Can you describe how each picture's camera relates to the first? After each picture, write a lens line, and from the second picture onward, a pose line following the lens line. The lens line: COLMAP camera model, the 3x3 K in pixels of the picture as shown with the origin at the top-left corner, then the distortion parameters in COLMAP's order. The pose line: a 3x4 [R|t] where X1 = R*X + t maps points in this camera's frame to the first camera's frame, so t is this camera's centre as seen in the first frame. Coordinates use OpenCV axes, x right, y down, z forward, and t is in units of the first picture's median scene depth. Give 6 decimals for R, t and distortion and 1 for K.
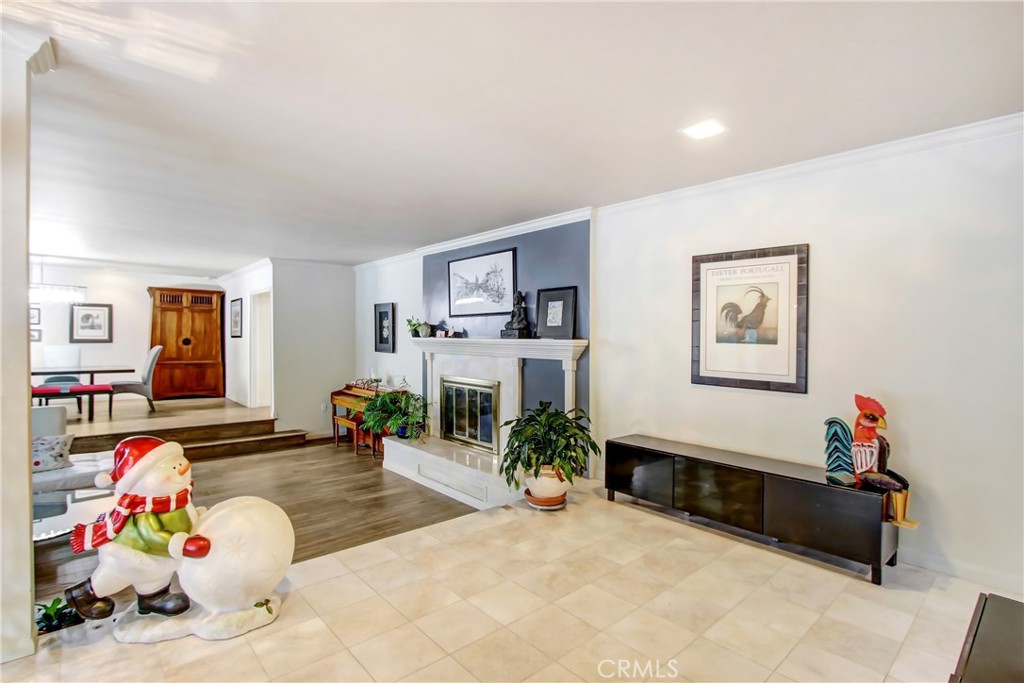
lens RADIAL K [[484.5, 0, 493.5], [0, 484.5, 342.3], [0, 0, 1]] dist [-0.014777, 0.001181]
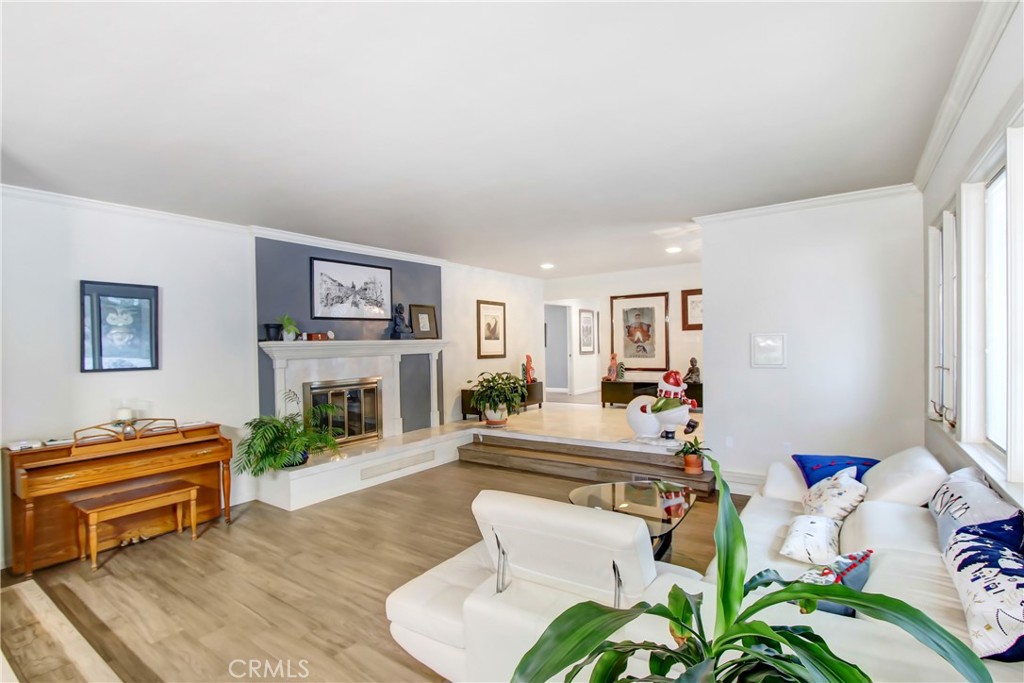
lens RADIAL K [[488.2, 0, 514.6], [0, 488.2, 352.7], [0, 0, 1]] dist [-0.014513, 0.000212]
pose [[-0.242723, -0.024983, 0.969774, -1.041561], [0.030530, 0.998976, 0.033376, -0.006157], [-0.969615, 0.037709, -0.241712, 0.822587]]
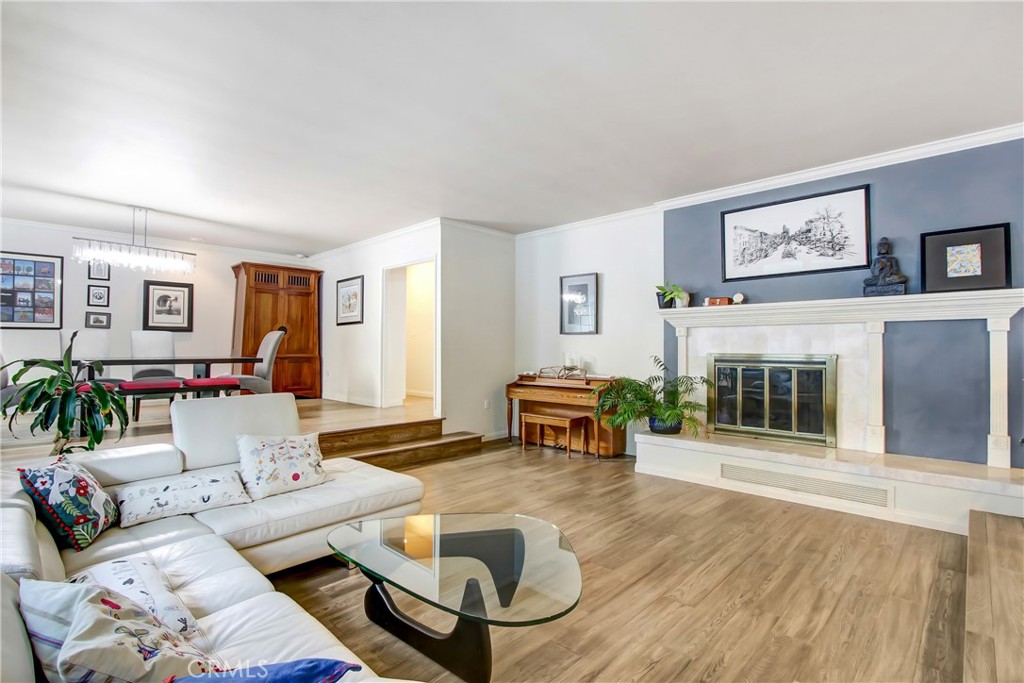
lens RADIAL K [[484.5, 0, 493.5], [0, 484.5, 342.3], [0, 0, 1]] dist [-0.014777, 0.001181]
pose [[0.996739, -0.008013, 0.080293, -0.518930], [0.009810, 0.999710, -0.022009, 0.060943], [-0.080093, 0.022725, 0.996528, 0.222996]]
